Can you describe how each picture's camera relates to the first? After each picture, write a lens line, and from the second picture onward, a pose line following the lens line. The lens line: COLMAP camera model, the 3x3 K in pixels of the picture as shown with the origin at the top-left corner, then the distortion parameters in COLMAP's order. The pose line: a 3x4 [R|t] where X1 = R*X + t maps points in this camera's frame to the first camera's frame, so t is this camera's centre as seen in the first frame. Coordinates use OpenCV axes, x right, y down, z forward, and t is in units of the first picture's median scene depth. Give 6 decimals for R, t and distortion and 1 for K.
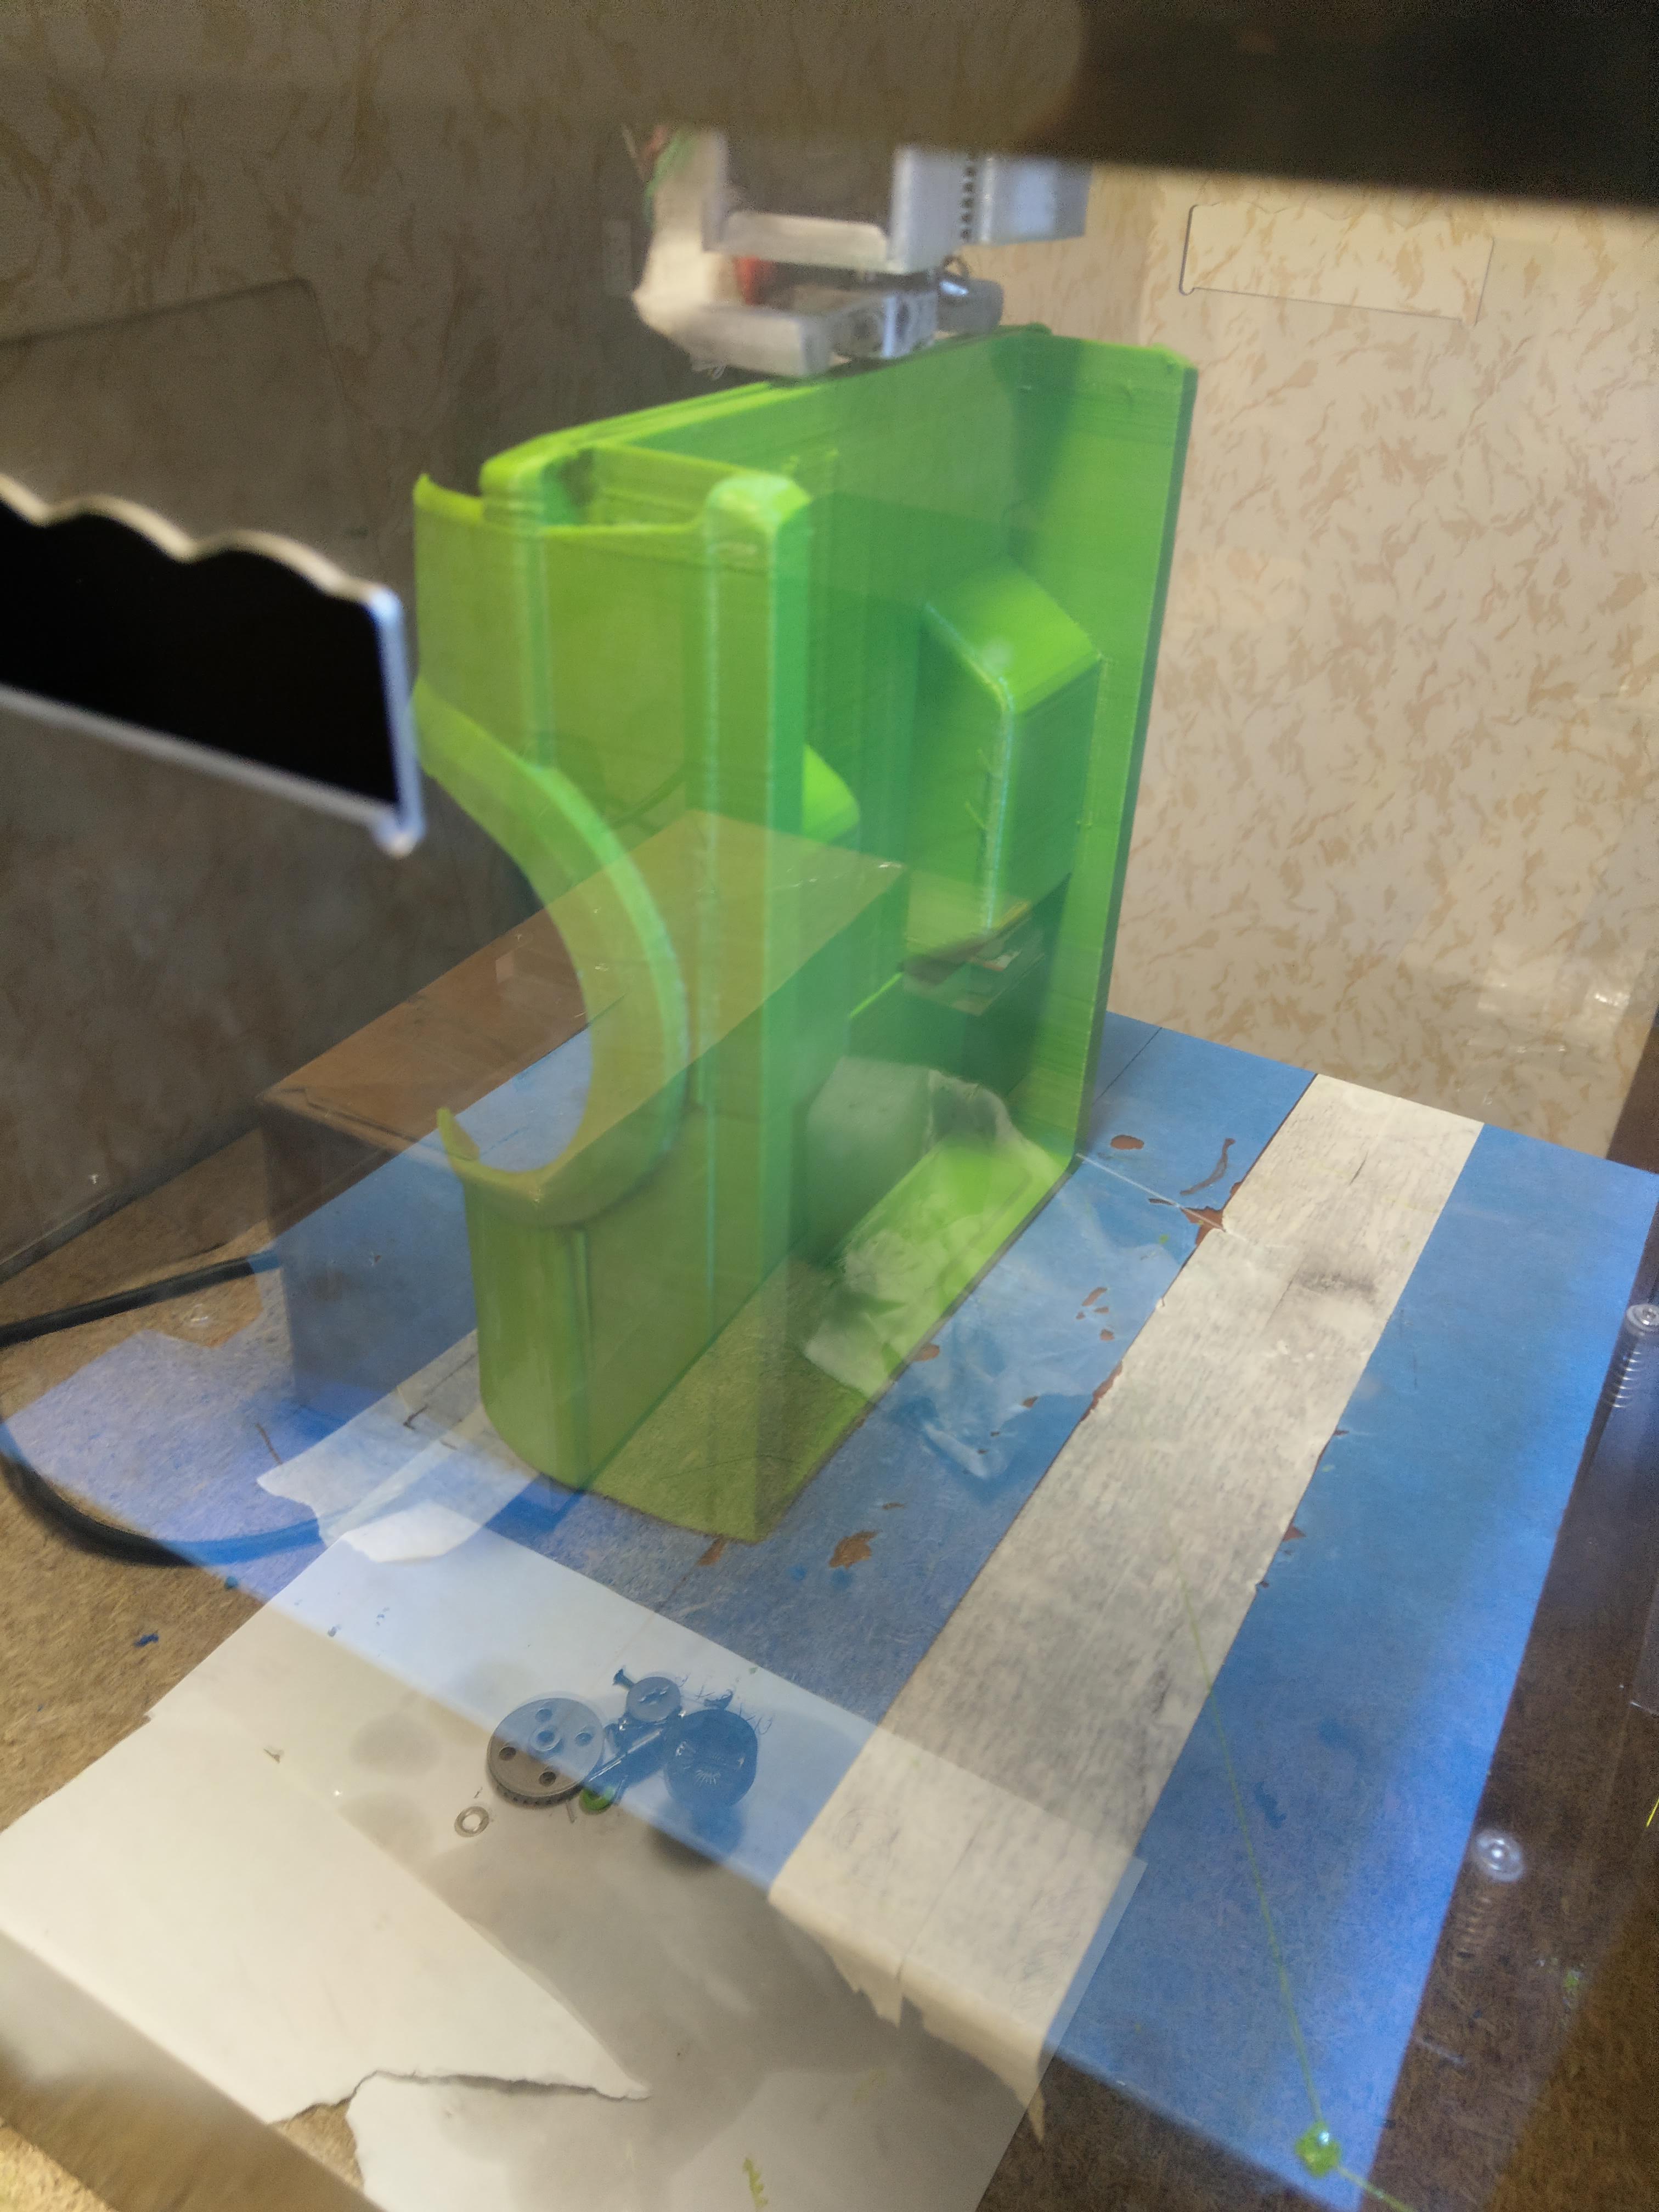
lens RADIAL K [[1661.3, 0, 785.1], [0, 1661.3, 1096.4], [0, 0, 1]] dist [-0.018928, 0.005365]
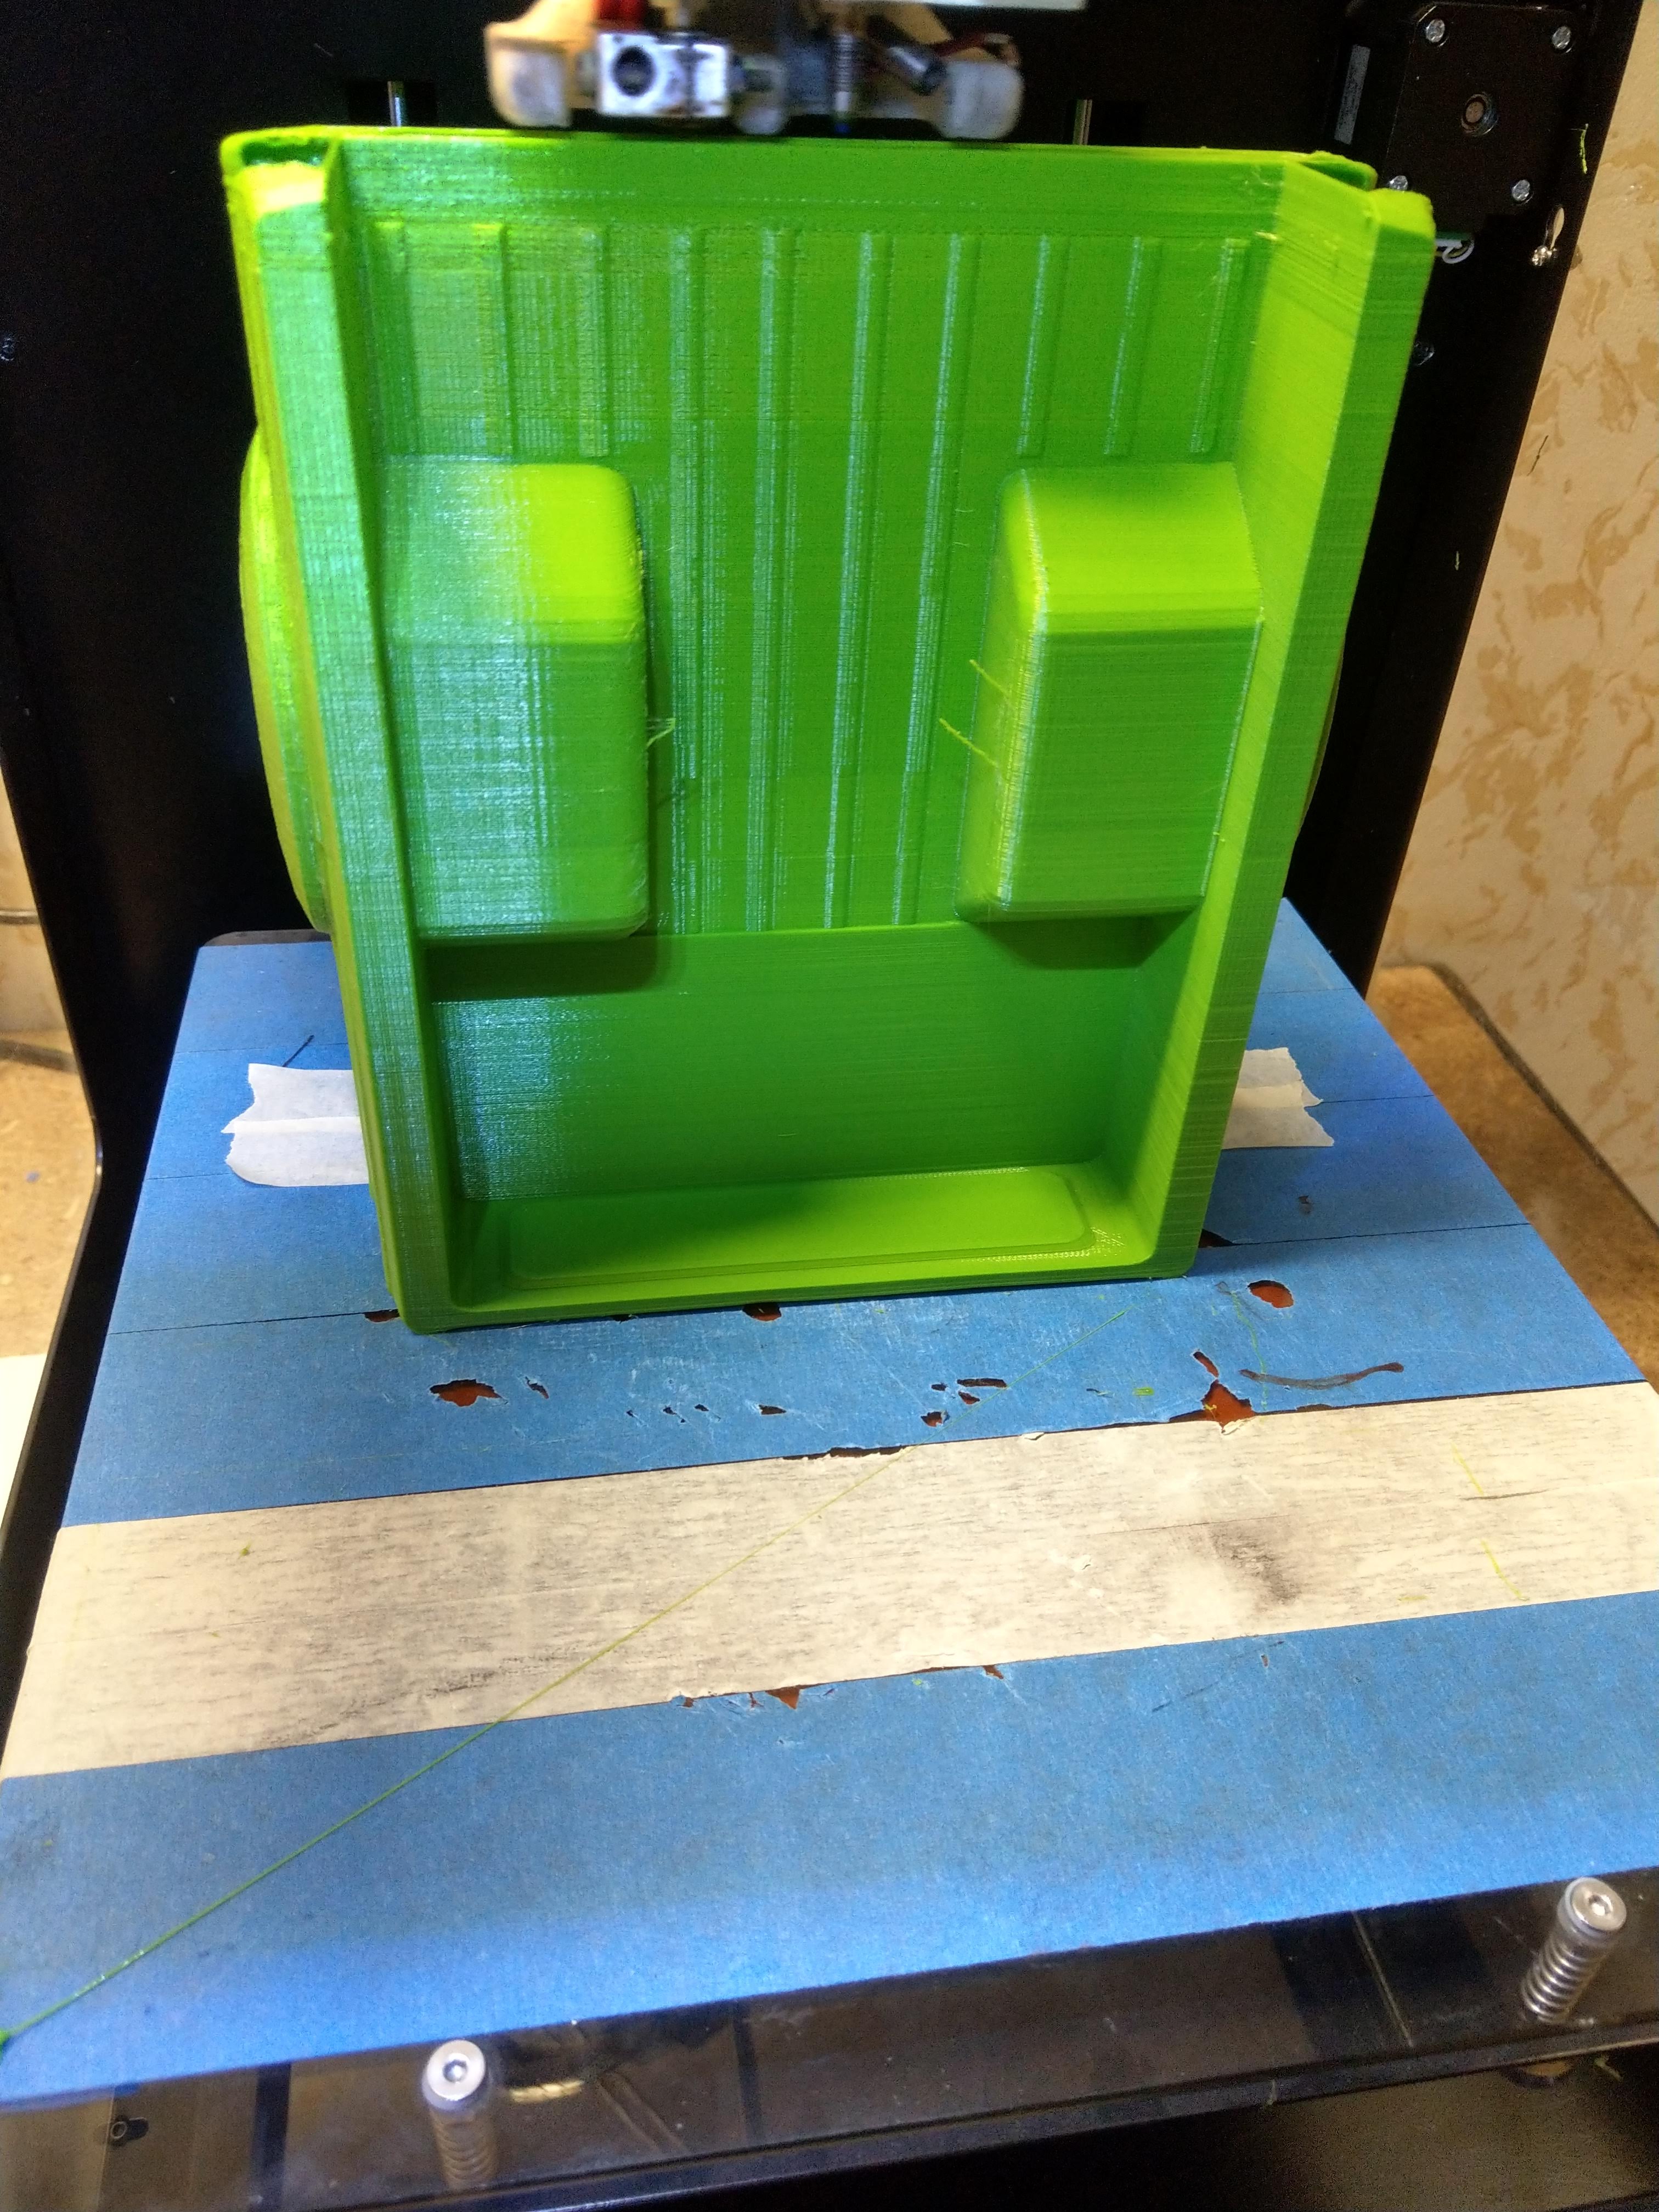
lens RADIAL K [[1720.6, 0, 810.9], [0, 1720.6, 1112.1], [0, 0, 1]] dist [-0.011160, -0.003075]
pose [[0.654904, 0.463383, -0.596973, 0.643237], [-0.438265, 0.876426, 0.199505, -0.140361], [0.615650, 0.130975, 0.777059, 0.321426]]
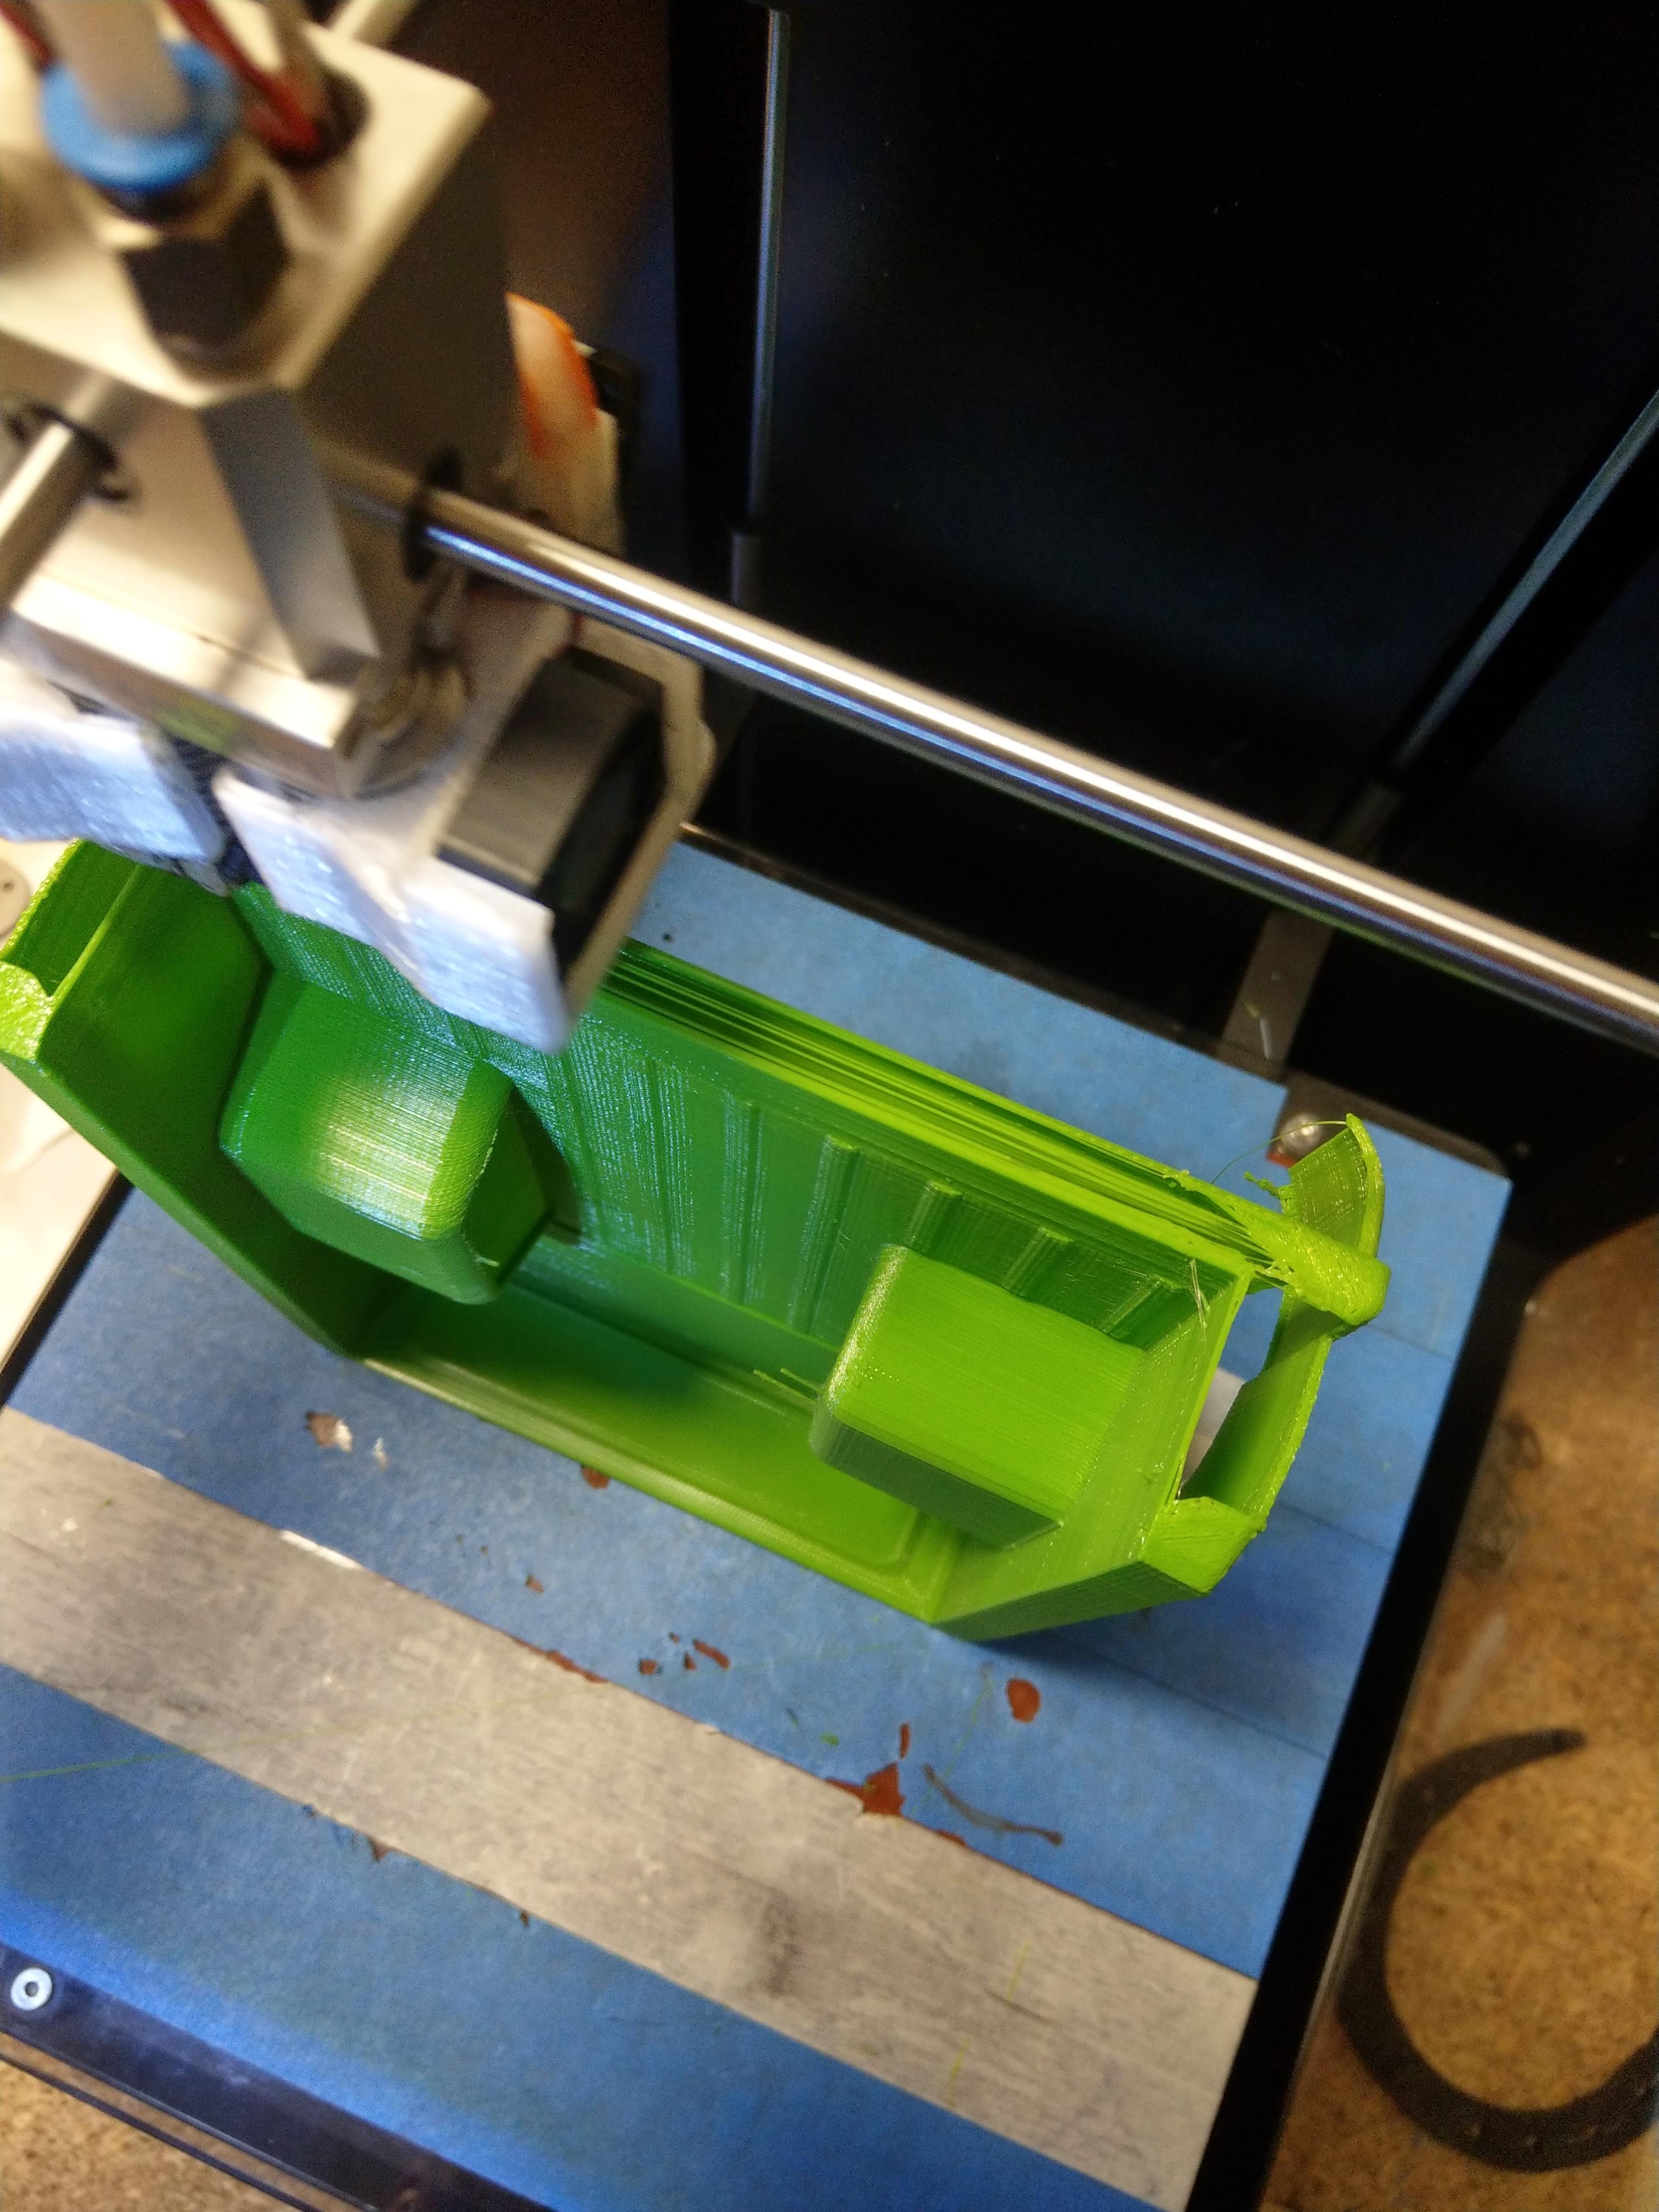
lens RADIAL K [[1720.6, 0, 810.9], [0, 1720.6, 1112.1], [0, 0, 1]] dist [-0.011160, -0.003075]
pose [[0.146058, 0.937470, -0.315940, 0.241826], [-0.573734, 0.340441, 0.744935, -0.806708], [0.805913, 0.072462, 0.587583, 0.531202]]
